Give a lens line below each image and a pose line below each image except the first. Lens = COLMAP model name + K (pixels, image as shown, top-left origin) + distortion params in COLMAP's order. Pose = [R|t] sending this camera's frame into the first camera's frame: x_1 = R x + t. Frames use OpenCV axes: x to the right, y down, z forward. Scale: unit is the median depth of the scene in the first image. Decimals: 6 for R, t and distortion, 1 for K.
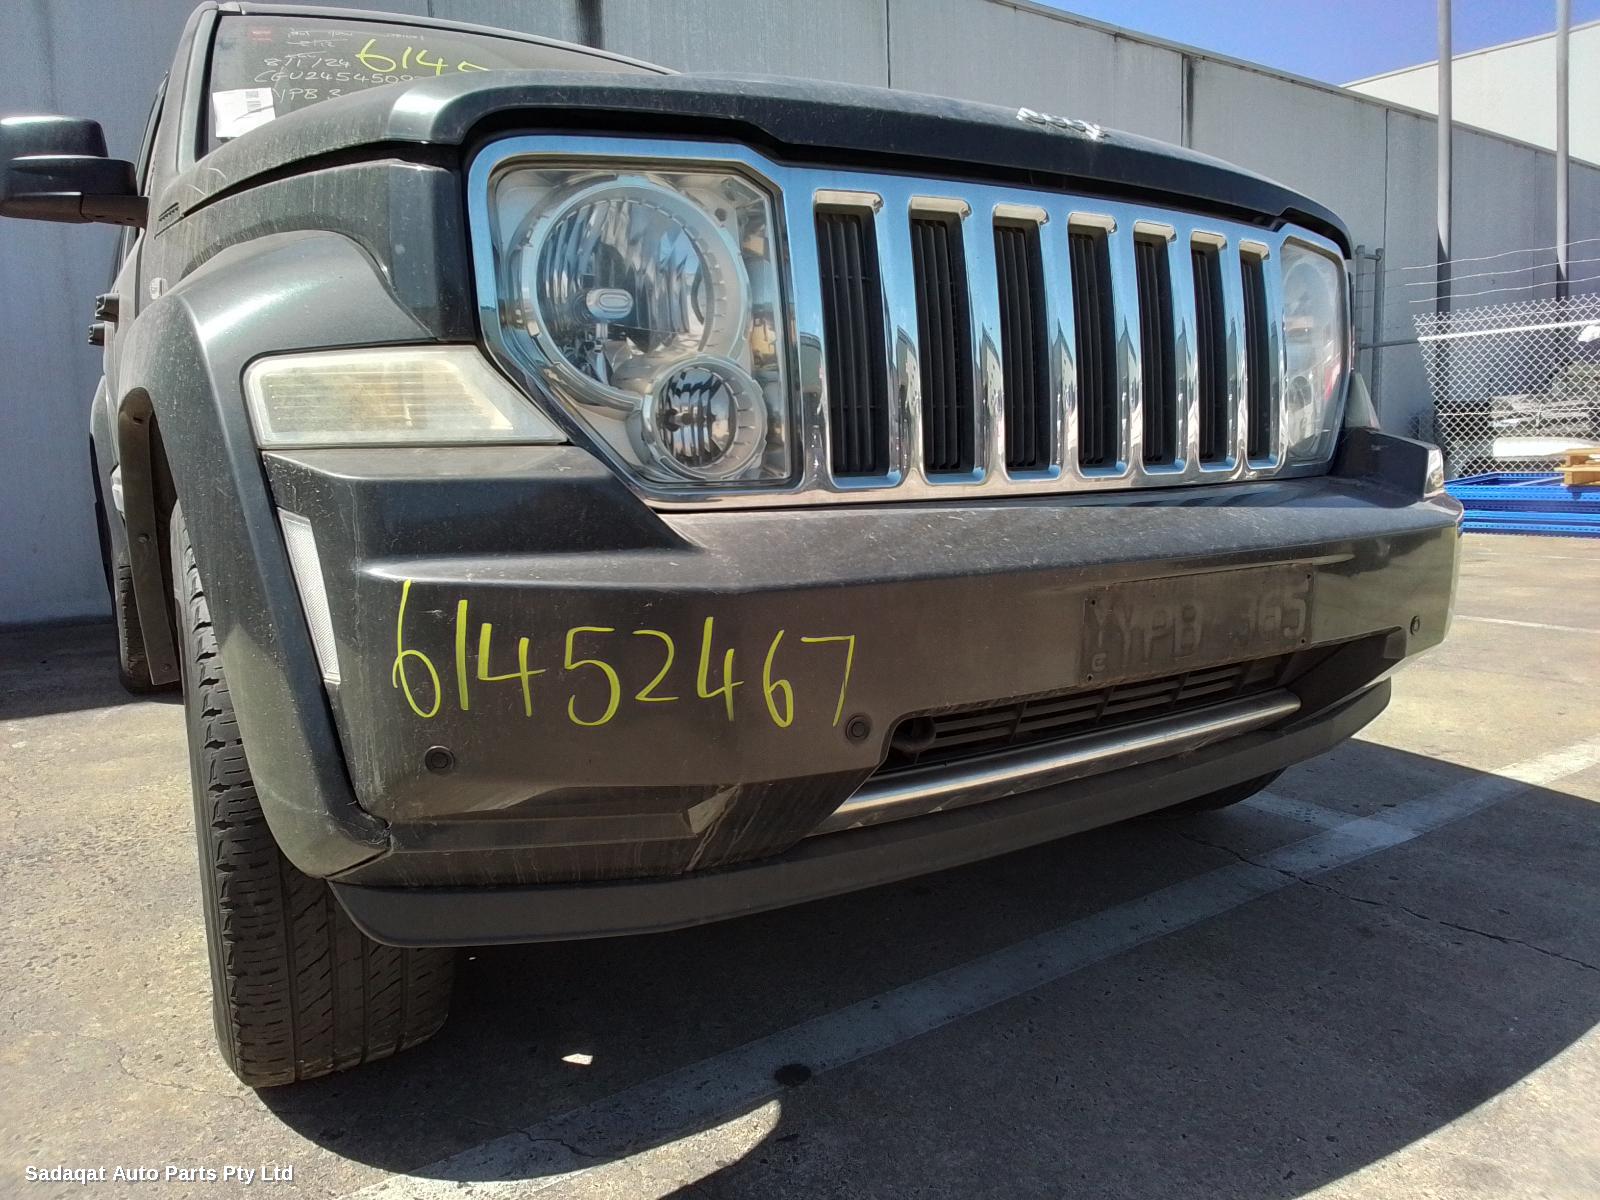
lens RADIAL K [[1097.8, 0, 799.7], [0, 1097.8, 594.3], [0, 0, 1]] dist [0.092268, -0.104129]
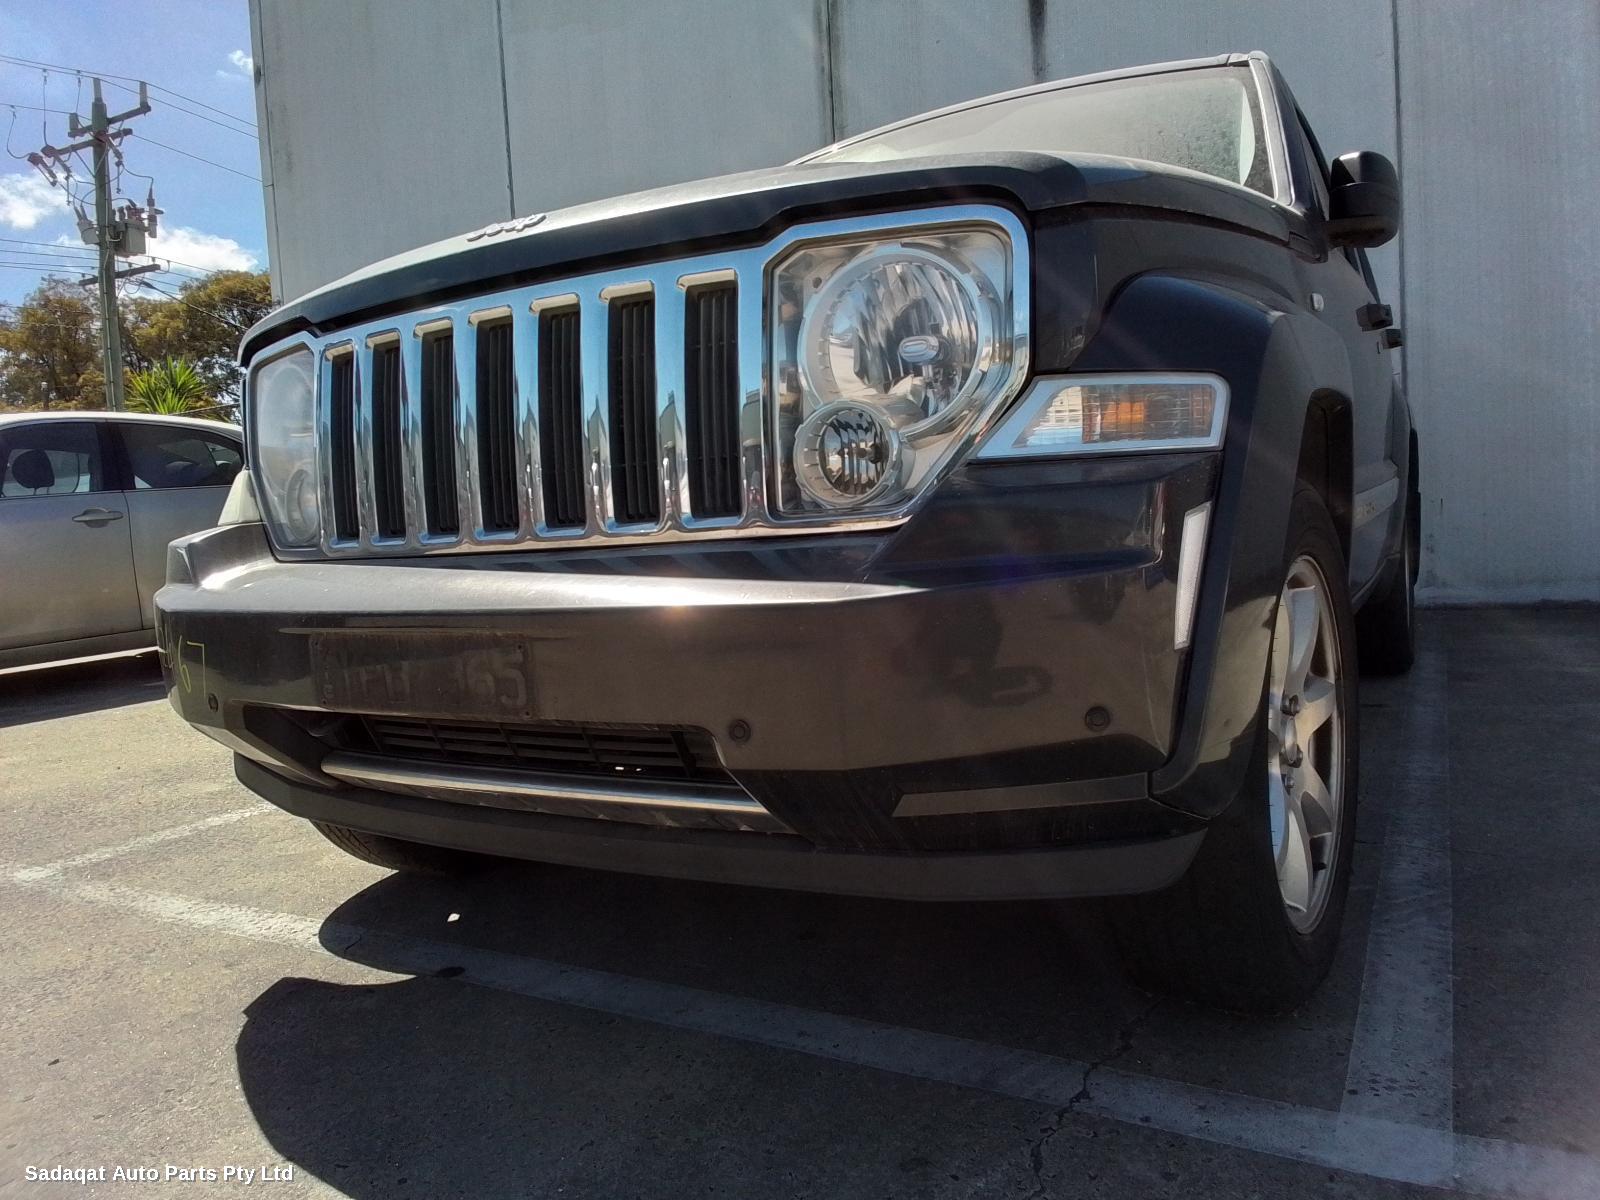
lens RADIAL K [[1097.8, 0, 799.7], [0, 1097.8, 594.3], [0, 0, 1]] dist [0.092268, -0.104129]
pose [[0.448993, 0.065138, -0.891158, 1.337581], [-0.060099, 0.997282, 0.042615, -0.110998], [0.891512, 0.034424, 0.451688, 0.730011]]
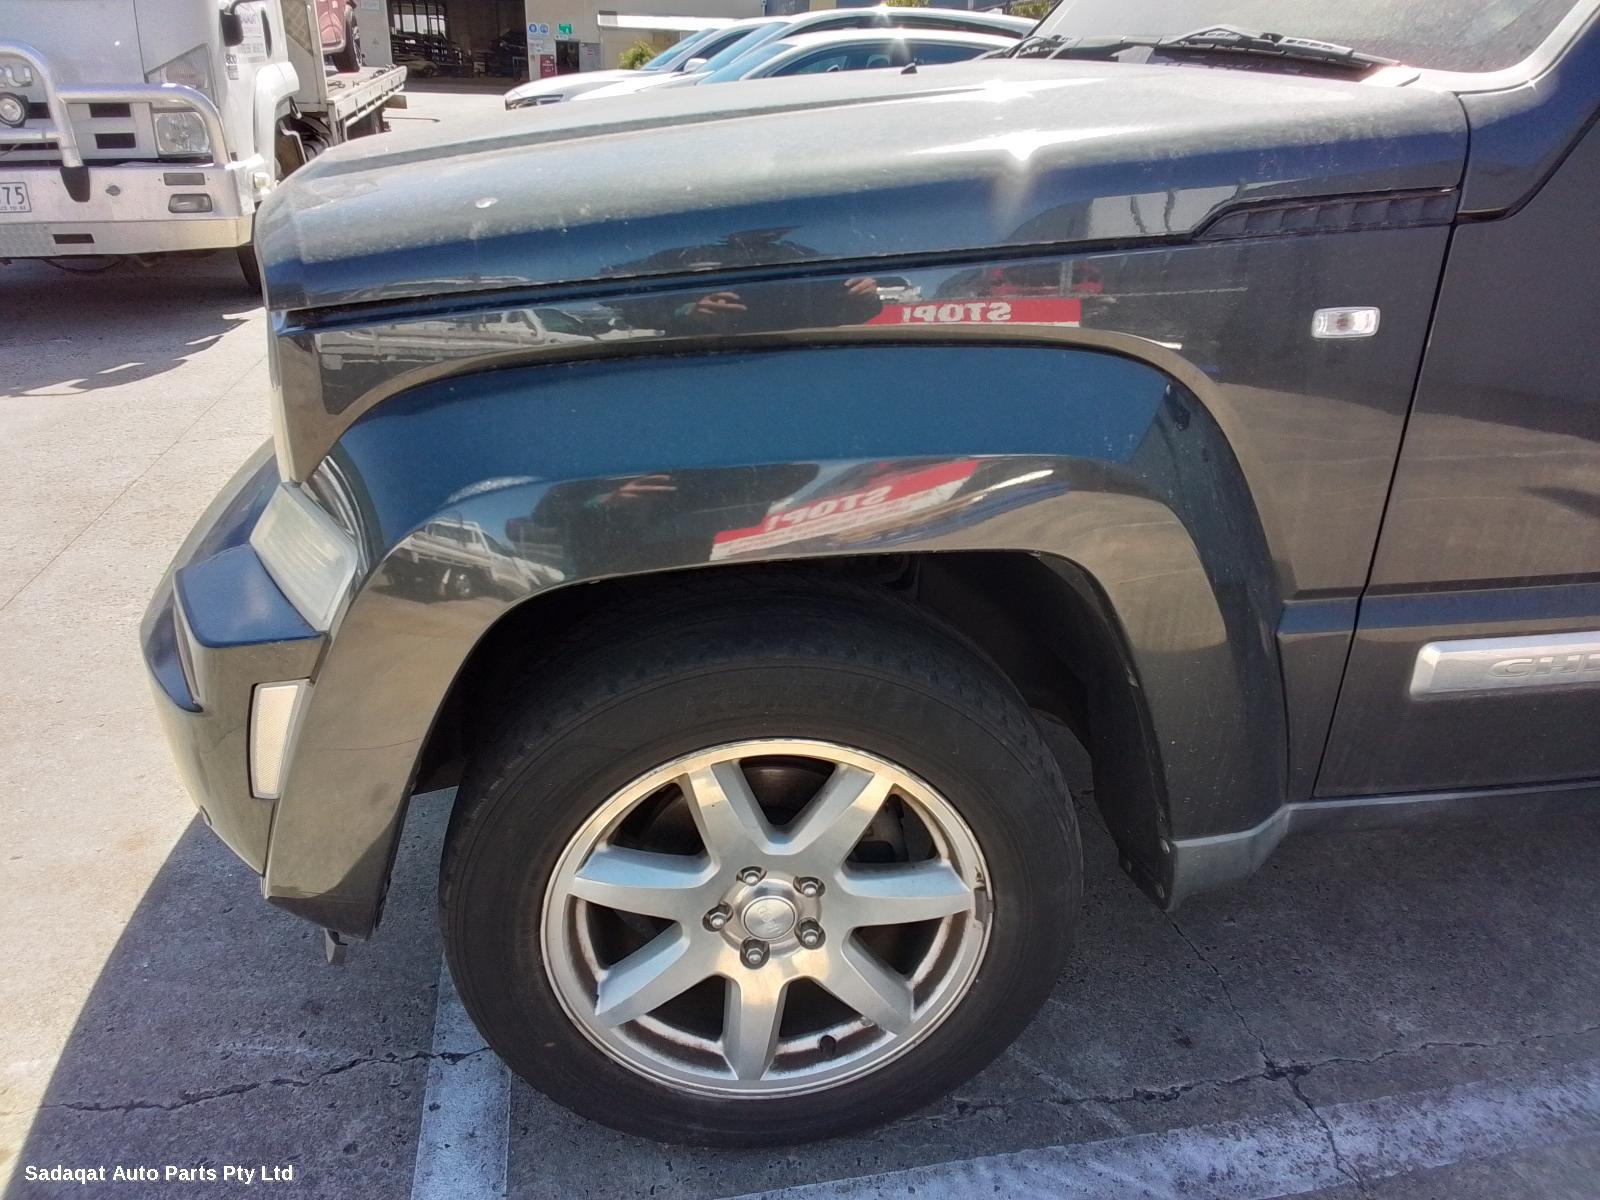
lens RADIAL K [[1097.8, 0, 799.7], [0, 1097.8, 594.3], [0, 0, 1]] dist [0.092268, -0.104129]
pose [[-0.390901, 0.405402, -0.826344, 1.214656], [-0.125065, 0.866058, 0.484048, -0.639382], [0.911896, 0.292562, -0.287841, 1.905470]]
